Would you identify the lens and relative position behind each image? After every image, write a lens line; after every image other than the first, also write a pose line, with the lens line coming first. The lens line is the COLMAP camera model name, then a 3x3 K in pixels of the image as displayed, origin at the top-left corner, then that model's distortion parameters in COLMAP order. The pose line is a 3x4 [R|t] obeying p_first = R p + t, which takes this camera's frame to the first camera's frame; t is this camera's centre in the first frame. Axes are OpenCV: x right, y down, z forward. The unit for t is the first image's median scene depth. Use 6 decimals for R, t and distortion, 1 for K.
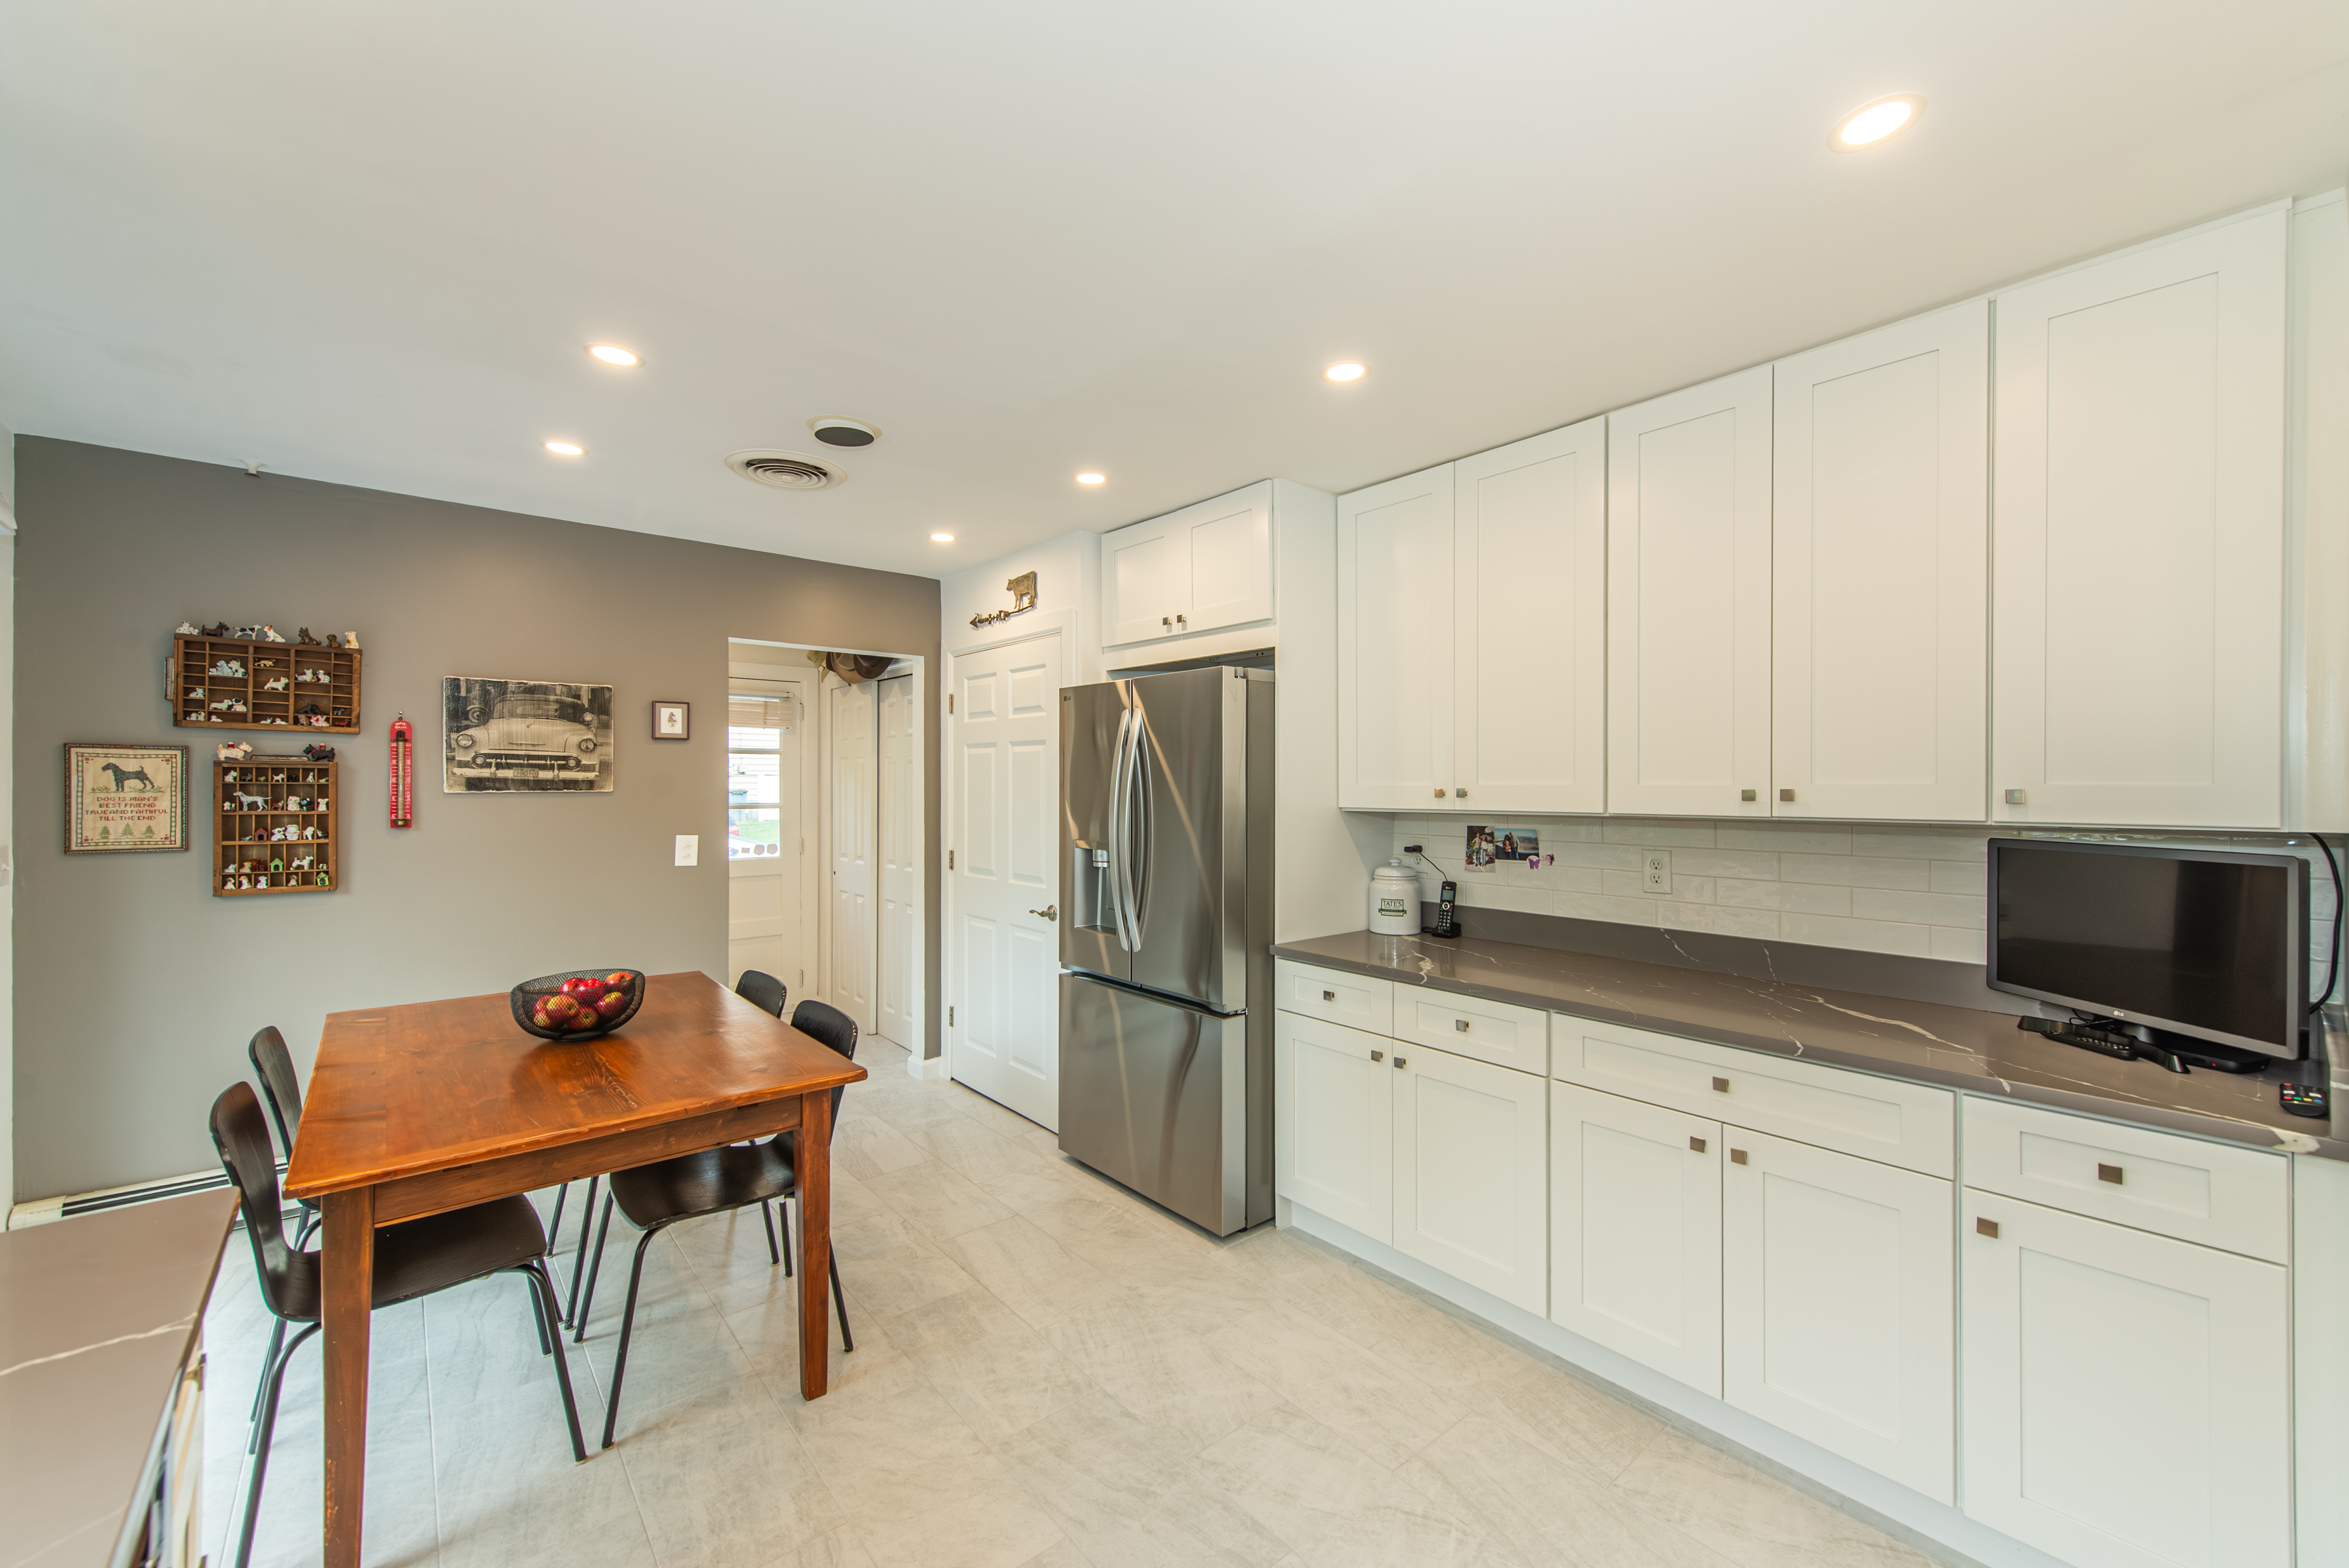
lens RADIAL K [[917.2, 0, 1163.8], [0, 917.2, 791.0], [0, 0, 1]] dist [0.011863, -0.000006]
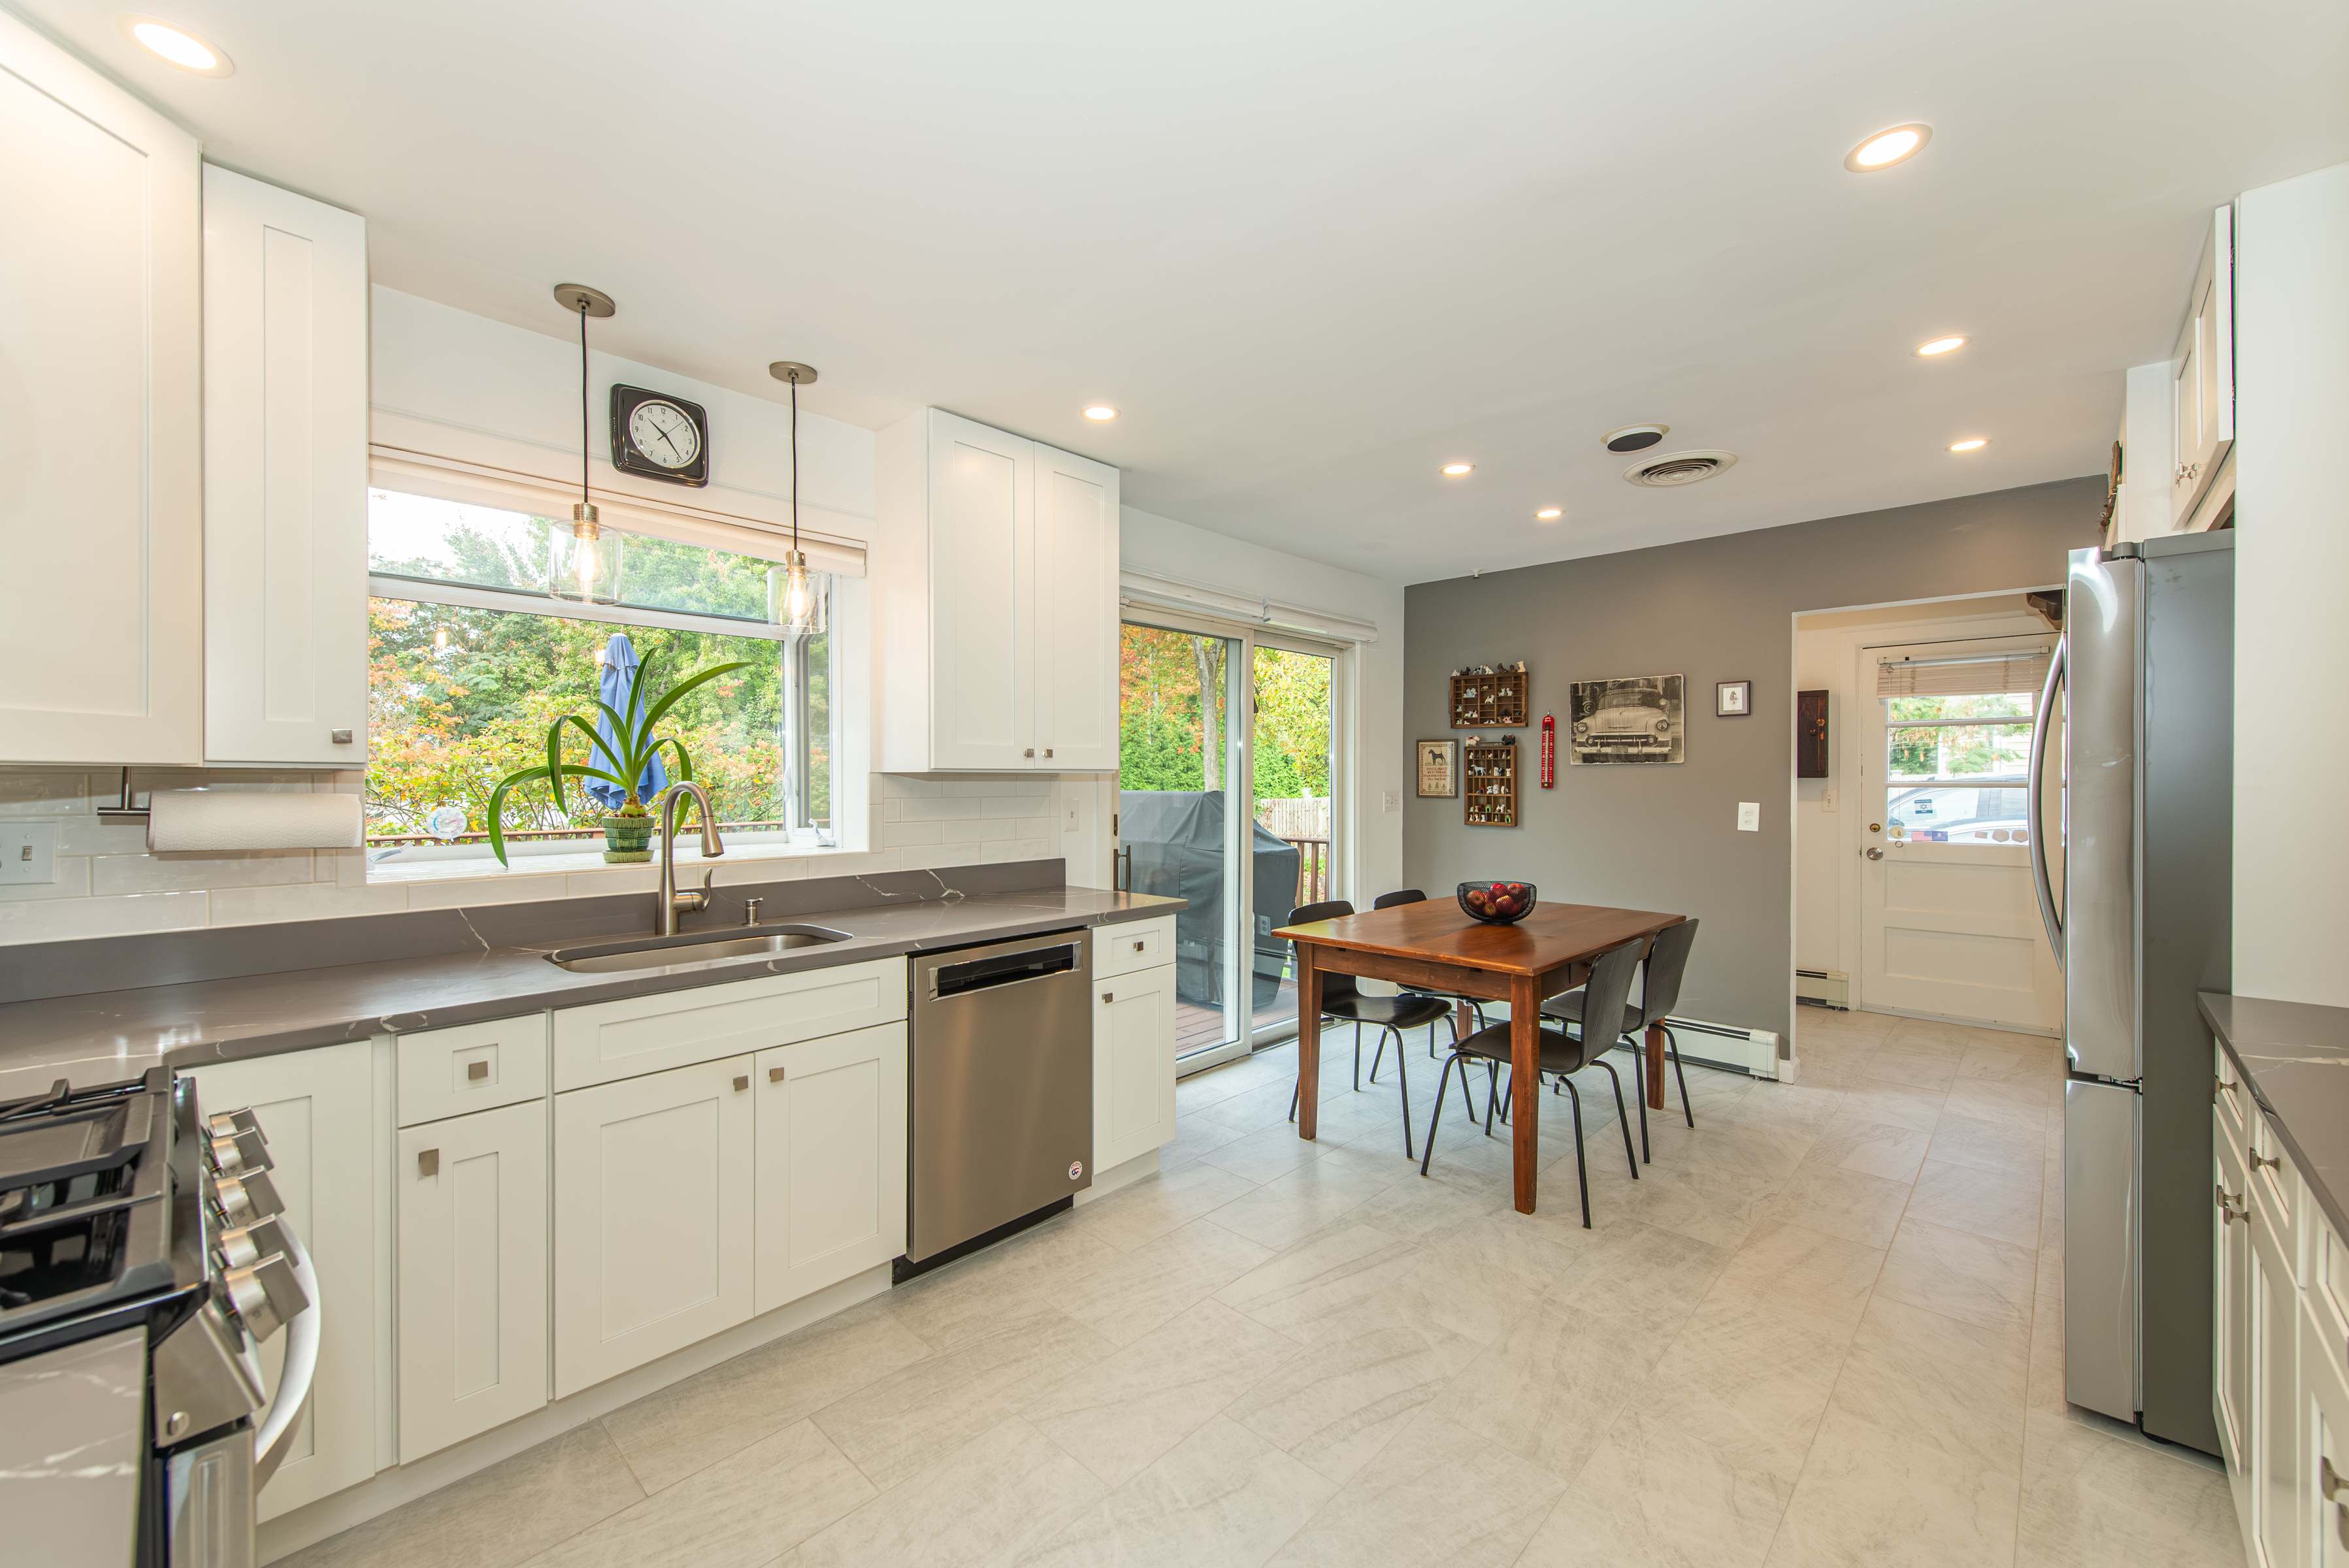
lens RADIAL K [[923.5, 0, 1187.5], [0, 923.5, 785.8], [0, 0, 1]] dist [0.012317, -0.000081]
pose [[0.123767, 0.005329, -0.992297, 0.608937], [-0.008068, 0.999958, 0.004364, 0.035724], [0.992279, 0.007465, 0.123804, 0.255582]]
